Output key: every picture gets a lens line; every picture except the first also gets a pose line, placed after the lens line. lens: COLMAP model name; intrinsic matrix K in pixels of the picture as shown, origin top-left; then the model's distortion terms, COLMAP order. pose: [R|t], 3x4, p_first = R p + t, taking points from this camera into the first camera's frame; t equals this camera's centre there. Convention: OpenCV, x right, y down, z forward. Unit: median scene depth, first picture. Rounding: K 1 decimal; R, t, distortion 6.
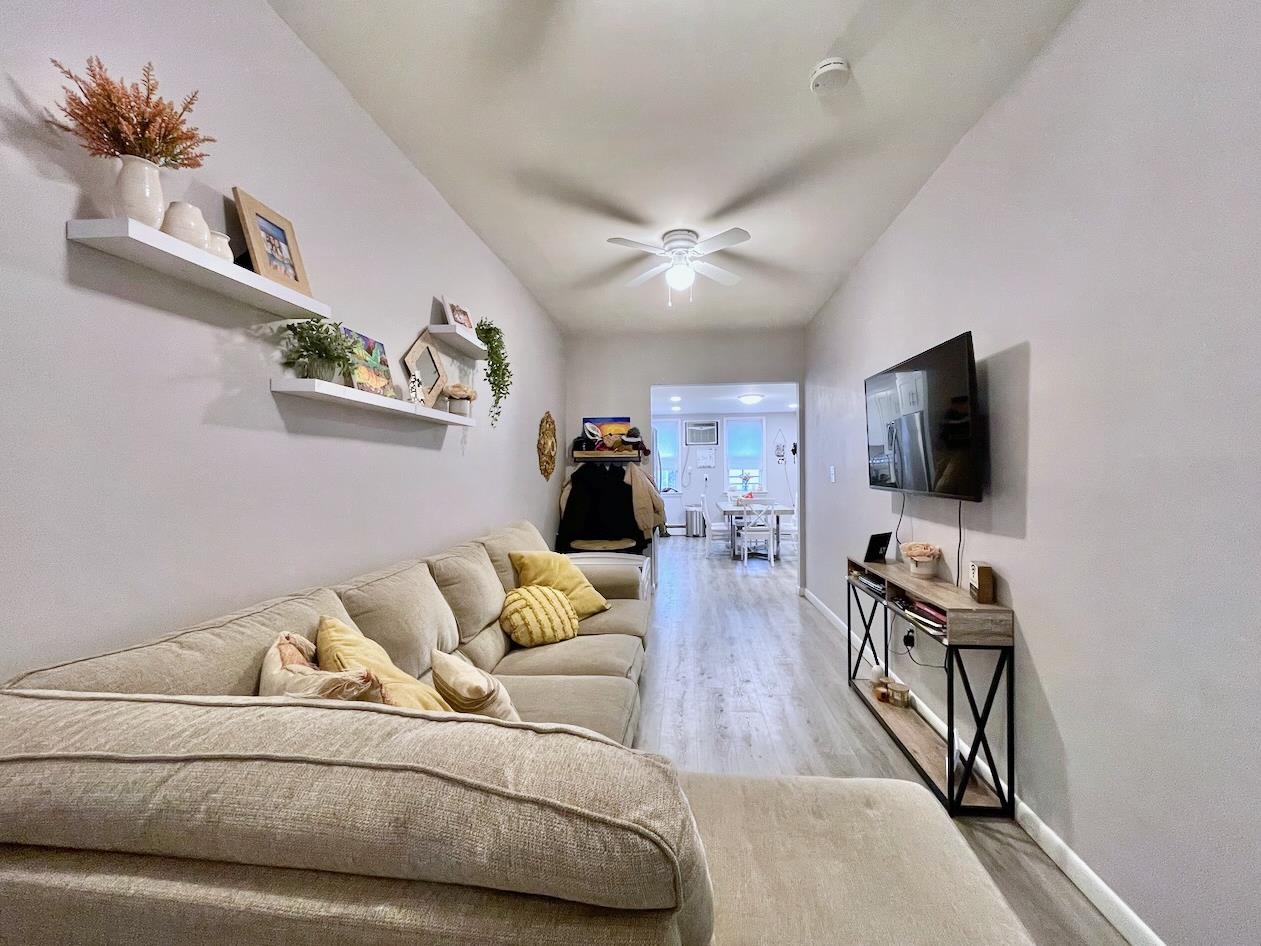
lens RADIAL K [[514.2, 0, 634.5], [0, 514.2, 468.9], [0, 0, 1]] dist [-0.001646, -0.000021]
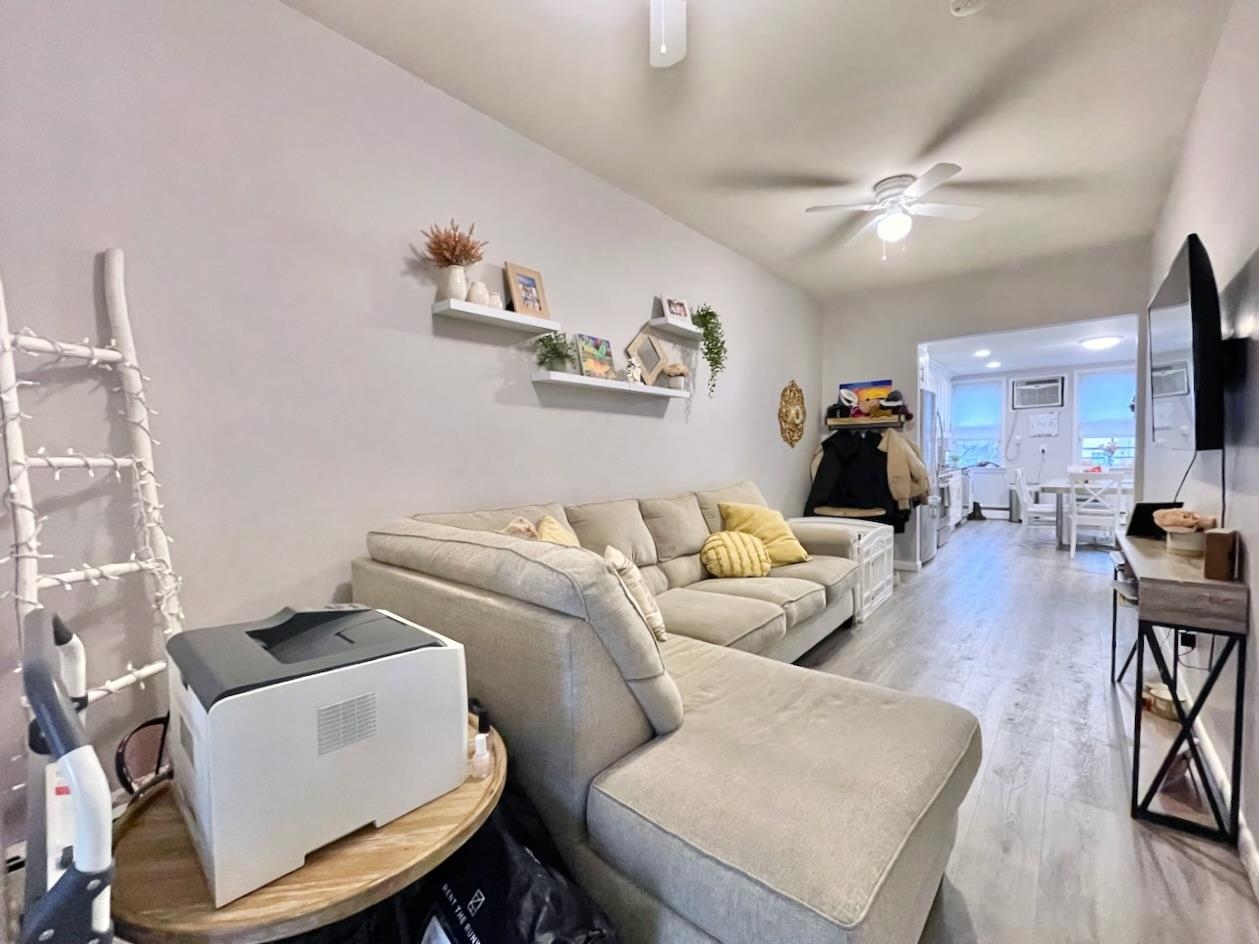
lens RADIAL K [[531.7, 0, 629.5], [0, 531.7, 472.0], [0, 0, 1]] dist [-0.000898, -0.000154]
pose [[0.824936, 0.015644, -0.565010, 0.279090], [0.010693, 0.999006, 0.043273, 0.036593], [0.565125, -0.041739, 0.823949, -0.122037]]
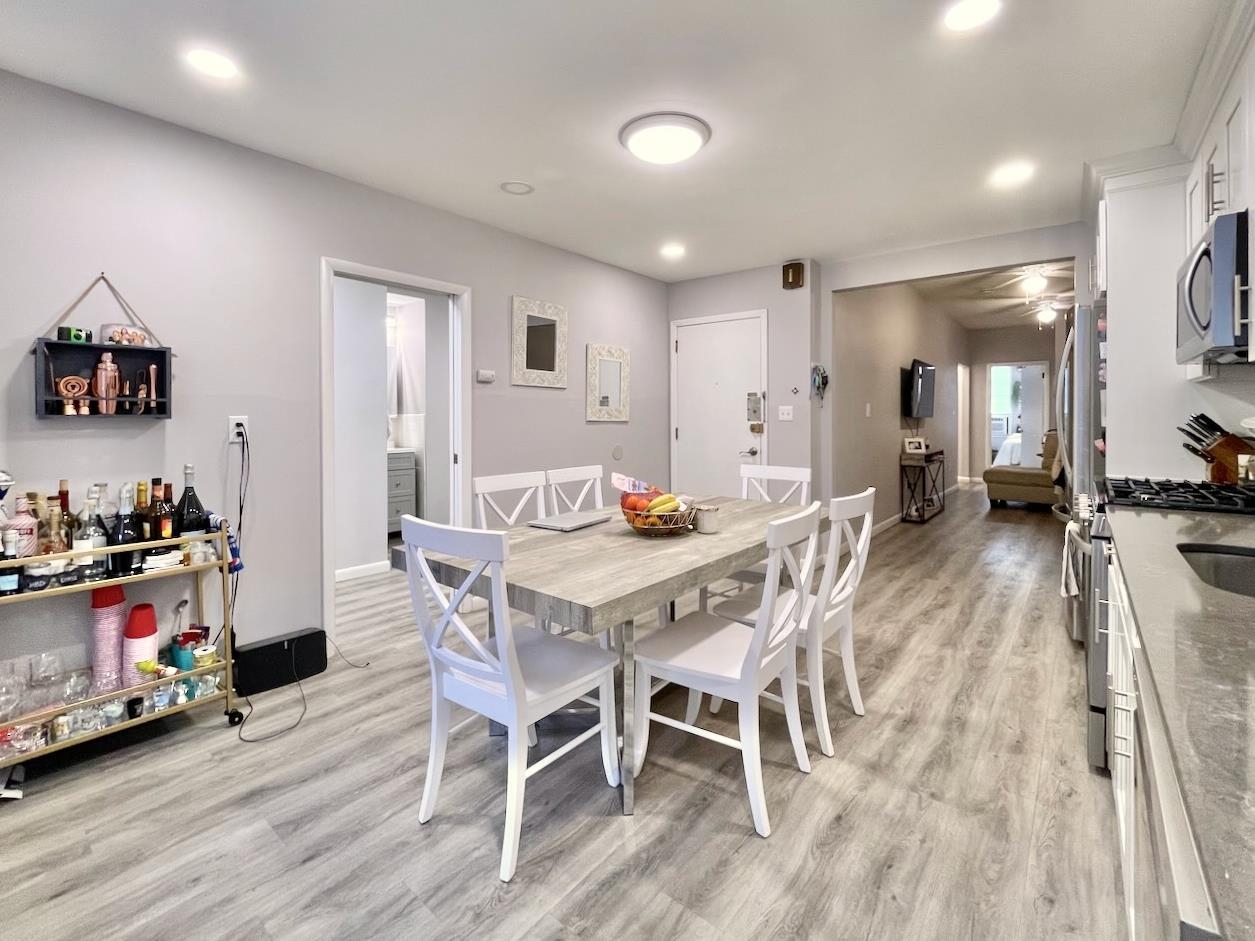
lens RADIAL K [[572.7, 0, 645.2], [0, 572.7, 412.2], [0, 0, 1]] dist [0.032470, -0.000127]
pose [[-0.853856, 0.015918, 0.520266, 0.207814], [0.010289, 0.999853, -0.013705, 0.043313], [-0.520408, -0.006349, -0.853894, 3.556128]]
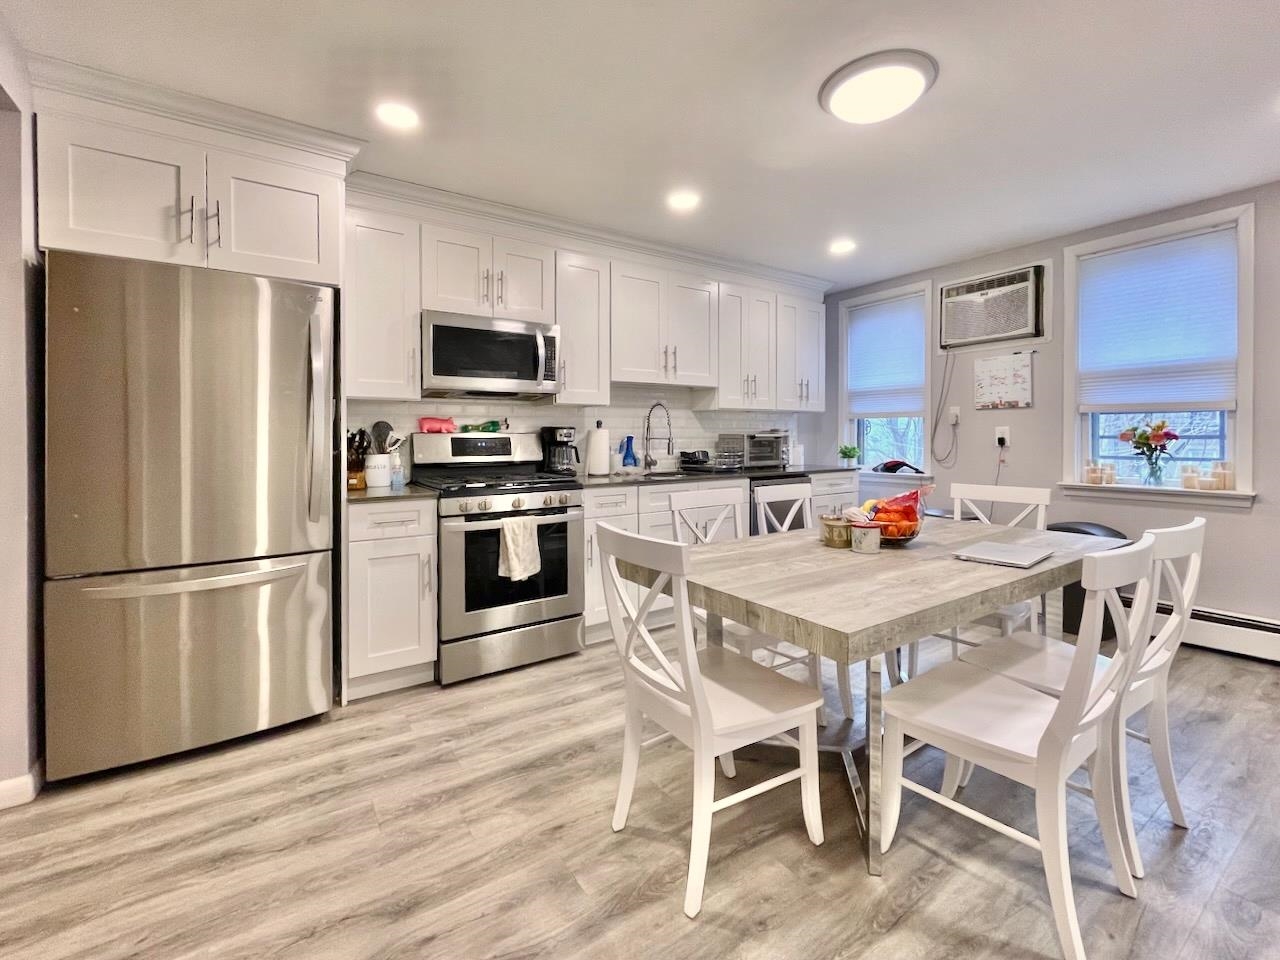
lens RADIAL K [[553.3, 0, 633.0], [0, 553.3, 429.9], [0, 0, 1]] dist [0.001514, 0.000167]
pose [[0.631754, 0.000774, -0.775169, 0.987293], [0.000545, 0.999999, 0.001443, 0.043256], [0.775169, -0.001334, 0.631753, 2.098556]]
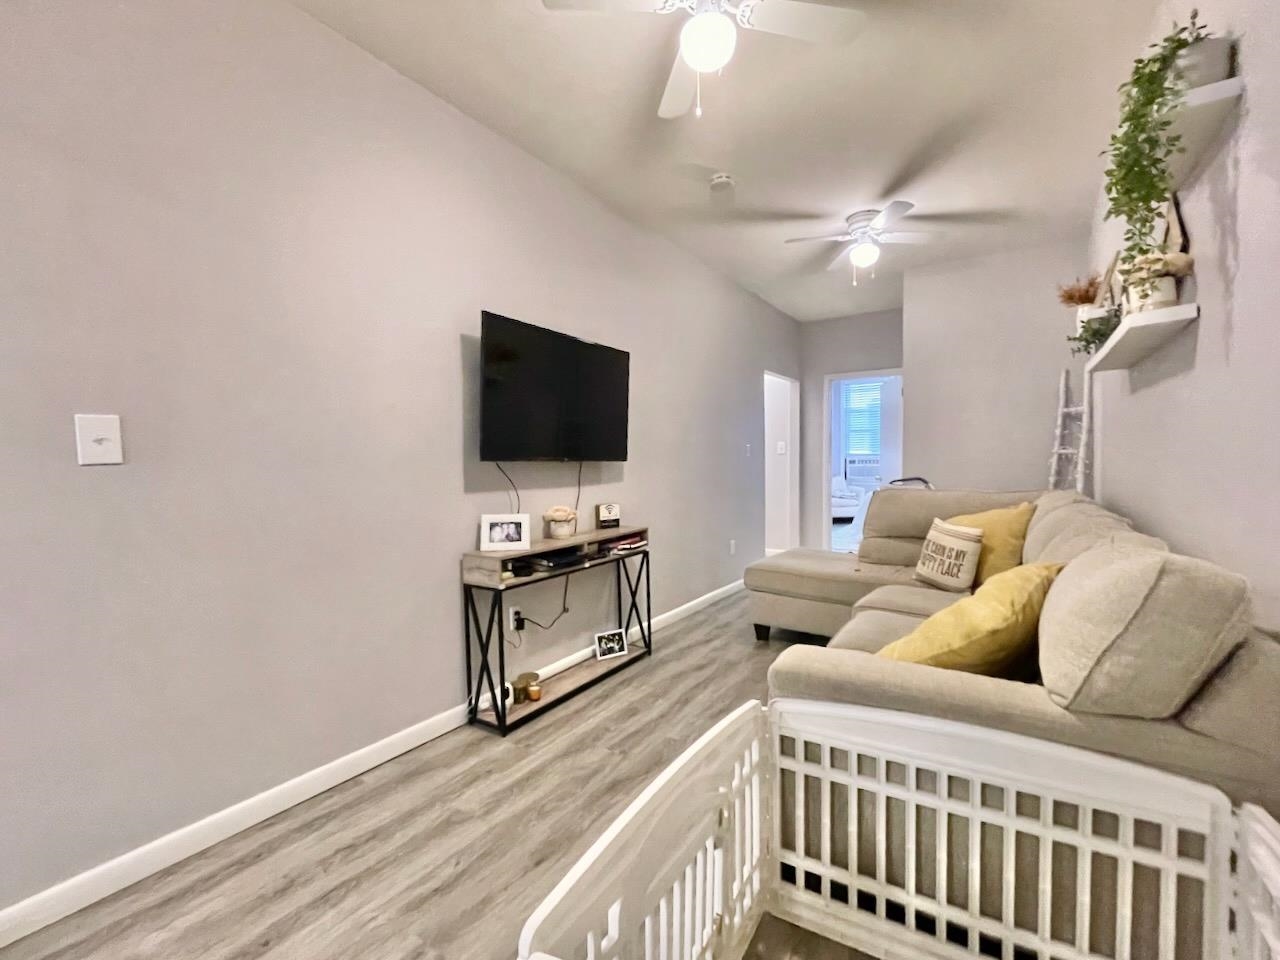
lens RADIAL K [[561.3, 0, 638.0], [0, 561.3, 483.9], [0, 0, 1]] dist [-0.003578, 0.000196]
pose [[-0.884878, 0.000345, 0.465823, -0.118270], [0.019687, 0.999134, 0.036659, 0.049400], [-0.465407, 0.041609, -0.884118, 1.723021]]
